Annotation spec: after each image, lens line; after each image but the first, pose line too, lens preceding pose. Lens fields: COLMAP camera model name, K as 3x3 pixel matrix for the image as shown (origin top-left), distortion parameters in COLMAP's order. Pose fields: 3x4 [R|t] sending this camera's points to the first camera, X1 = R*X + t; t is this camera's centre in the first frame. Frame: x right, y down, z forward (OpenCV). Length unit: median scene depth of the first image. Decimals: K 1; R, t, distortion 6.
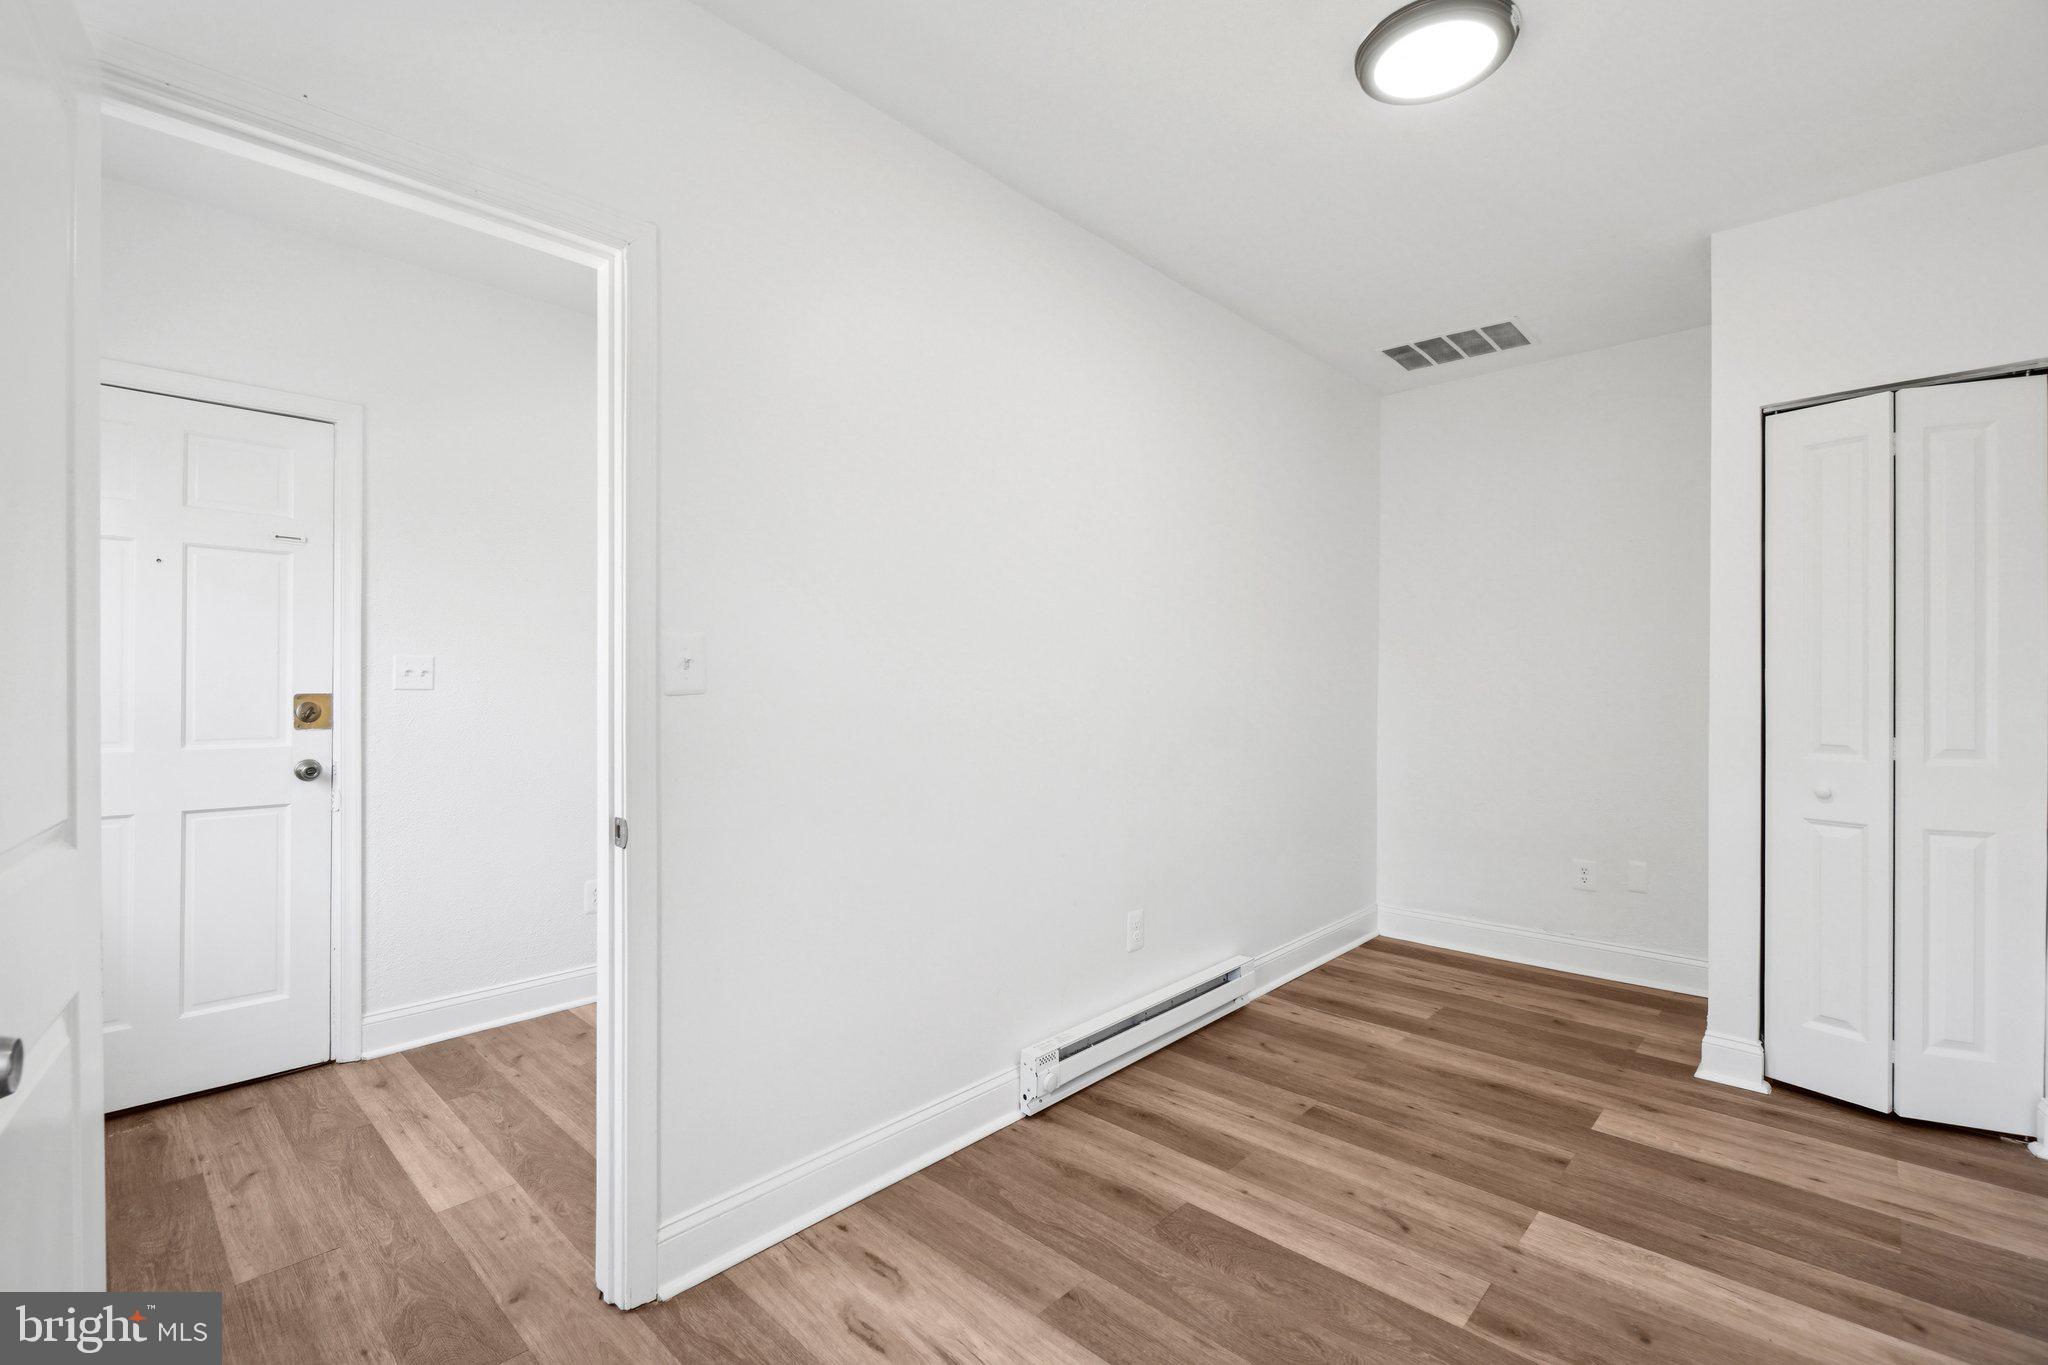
lens RADIAL K [[911.8, 0, 1003.6], [0, 911.8, 677.6], [0, 0, 1]] dist [0.002656, -0.003248]
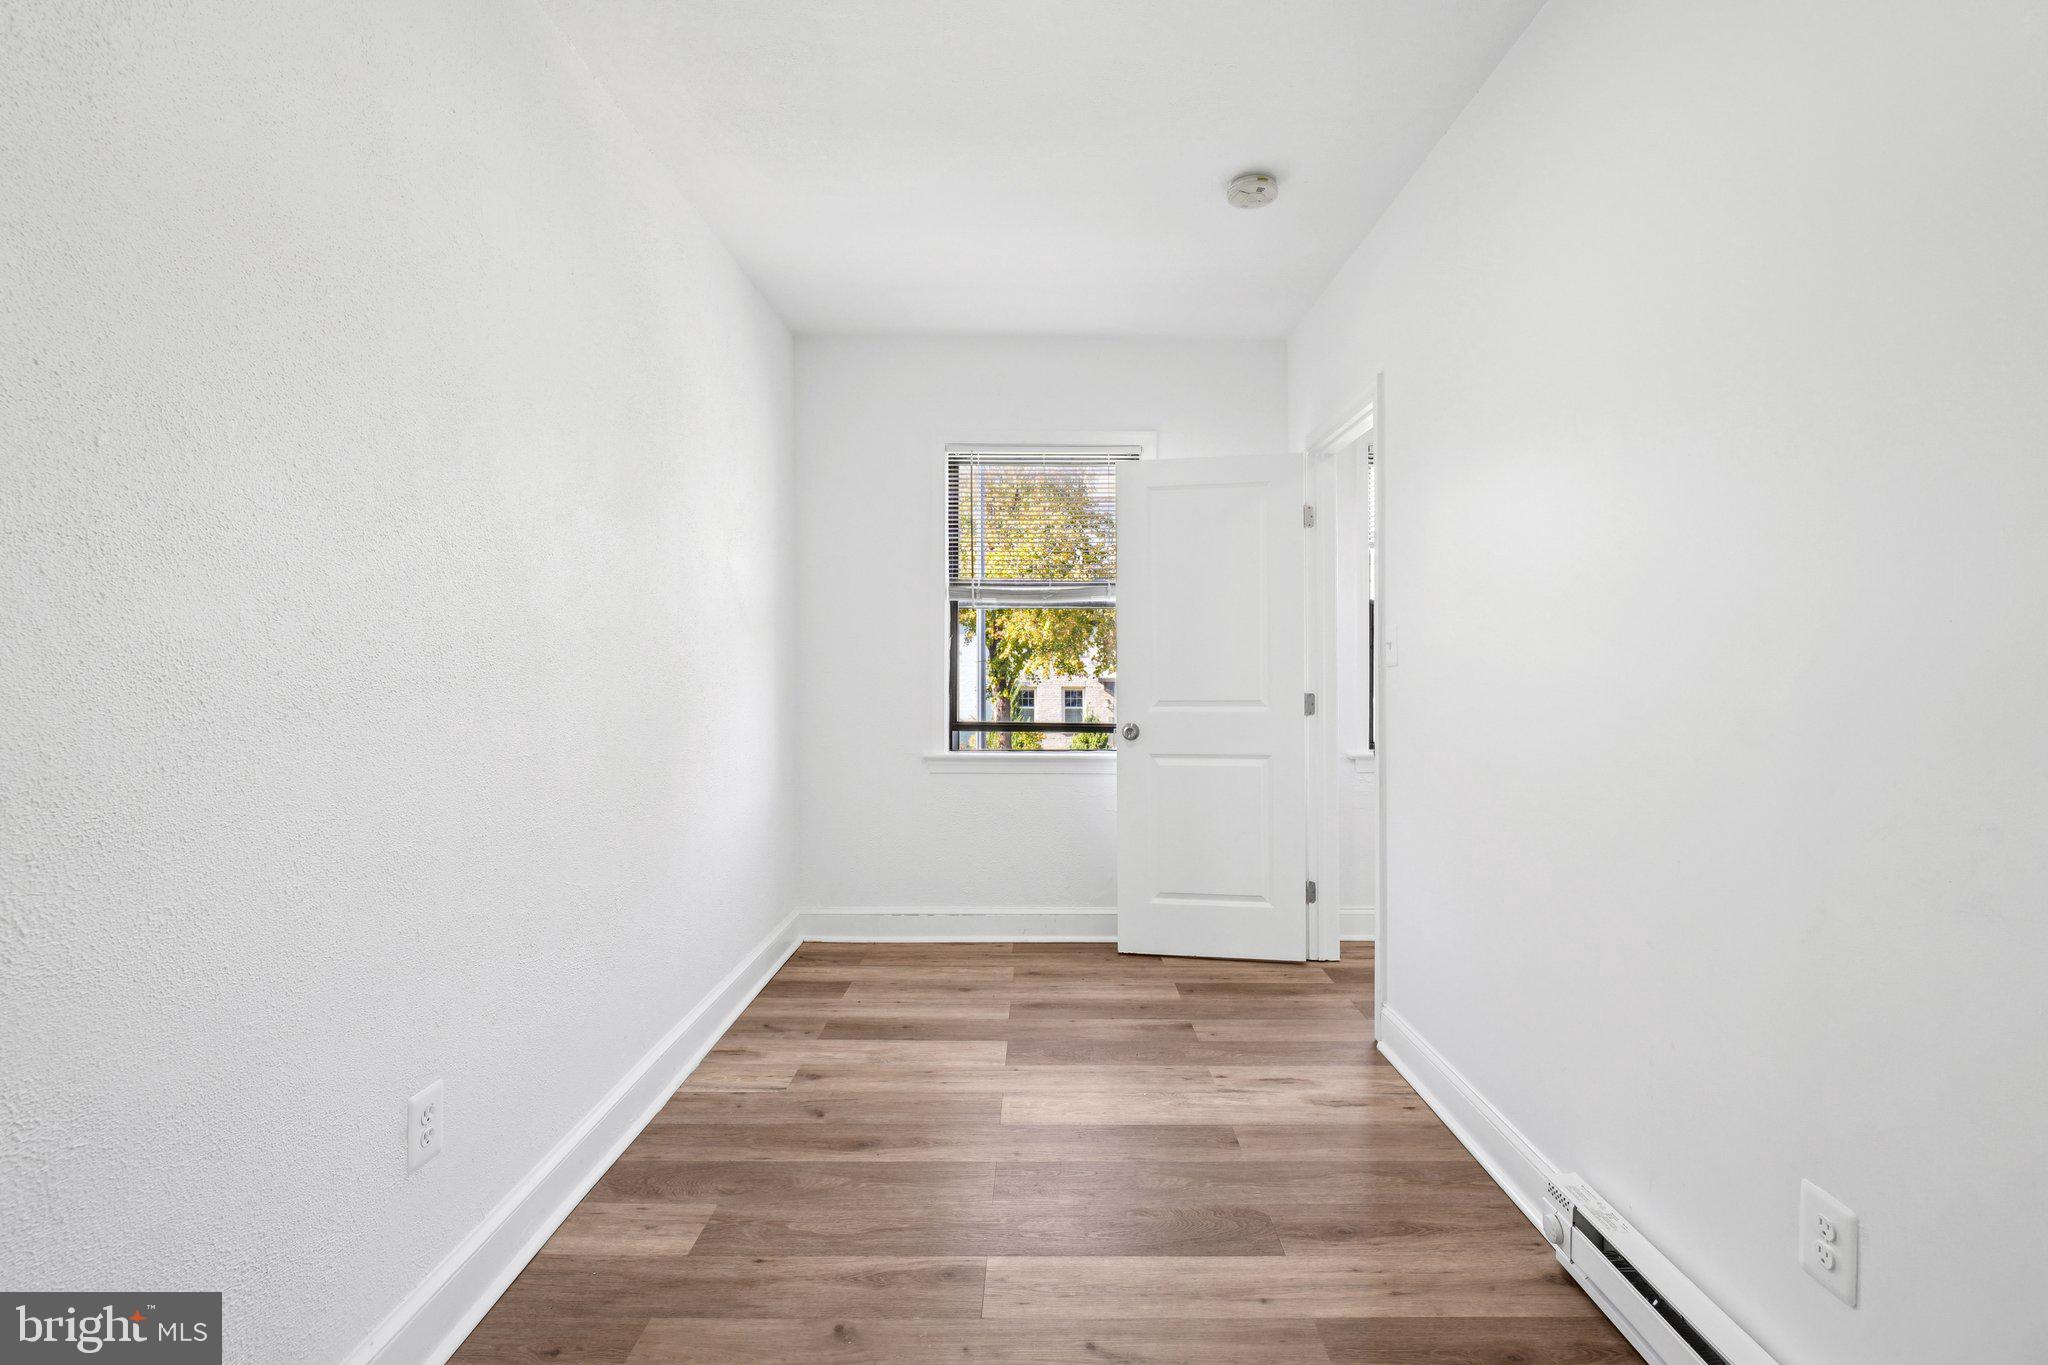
lens RADIAL K [[911.8, 0, 1043.7], [0, 911.8, 673.8], [0, 0, 1]] dist [0.002656, -0.003248]
pose [[-0.714714, 0.013160, -0.699293, 0.834978], [0.007888, 0.999911, 0.010755, 0.011144], [0.699373, 0.002171, -0.714754, 1.263565]]
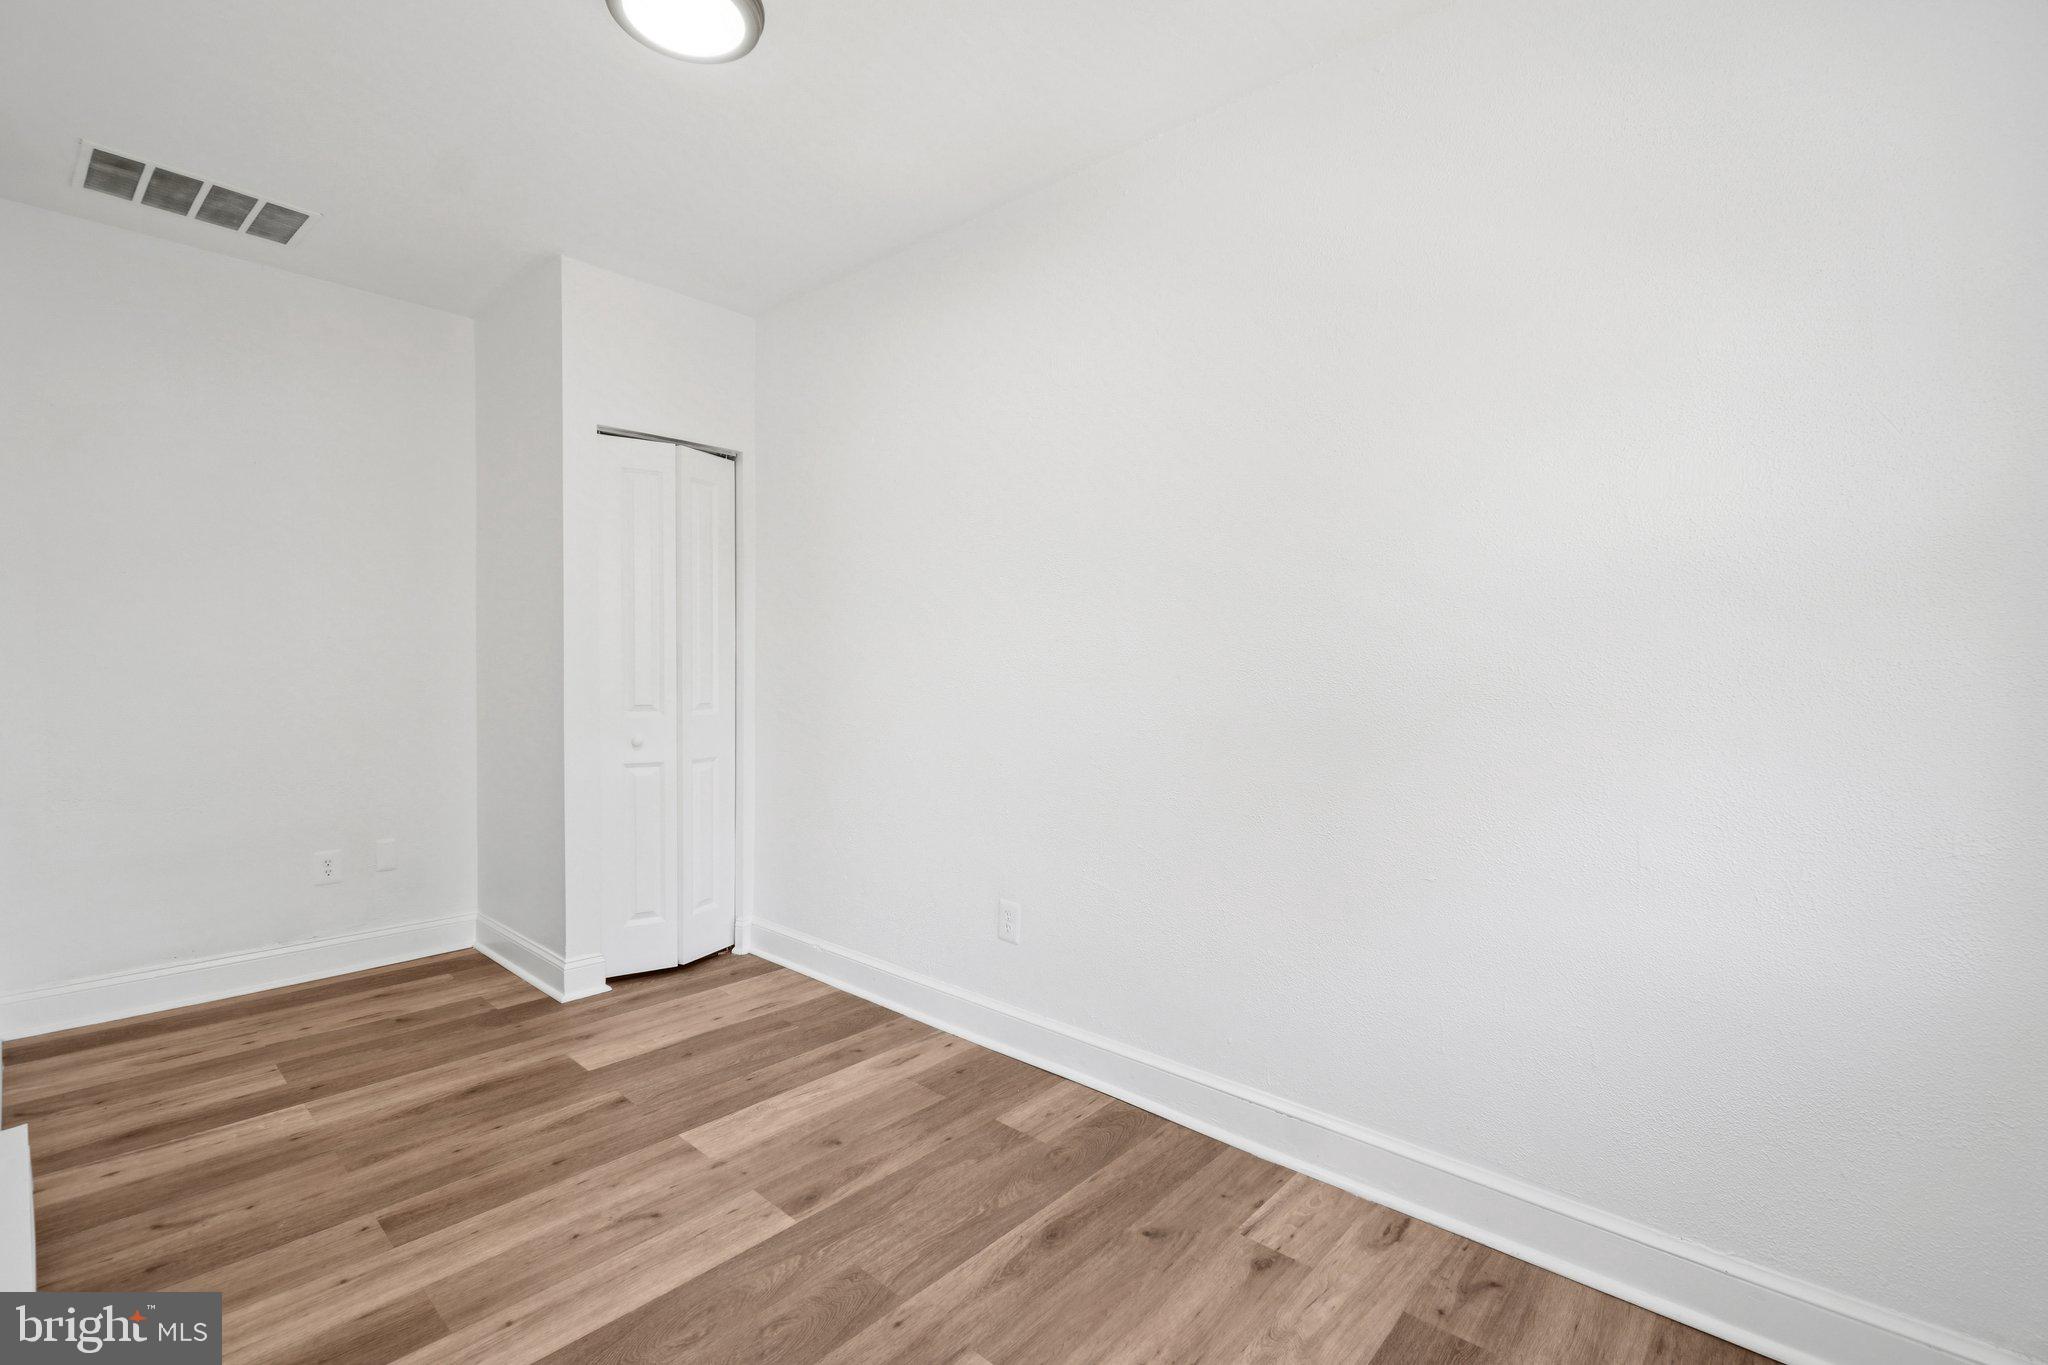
lens RADIAL K [[911.8, 0, 1020.9], [0, 911.8, 689.9], [0, 0, 1]] dist [0.002656, -0.003248]
pose [[-0.044264, -0.027675, 0.998636, -0.439416], [-0.016664, 0.999498, 0.026960, 0.008746], [-0.998881, -0.015448, -0.044703, 0.545415]]
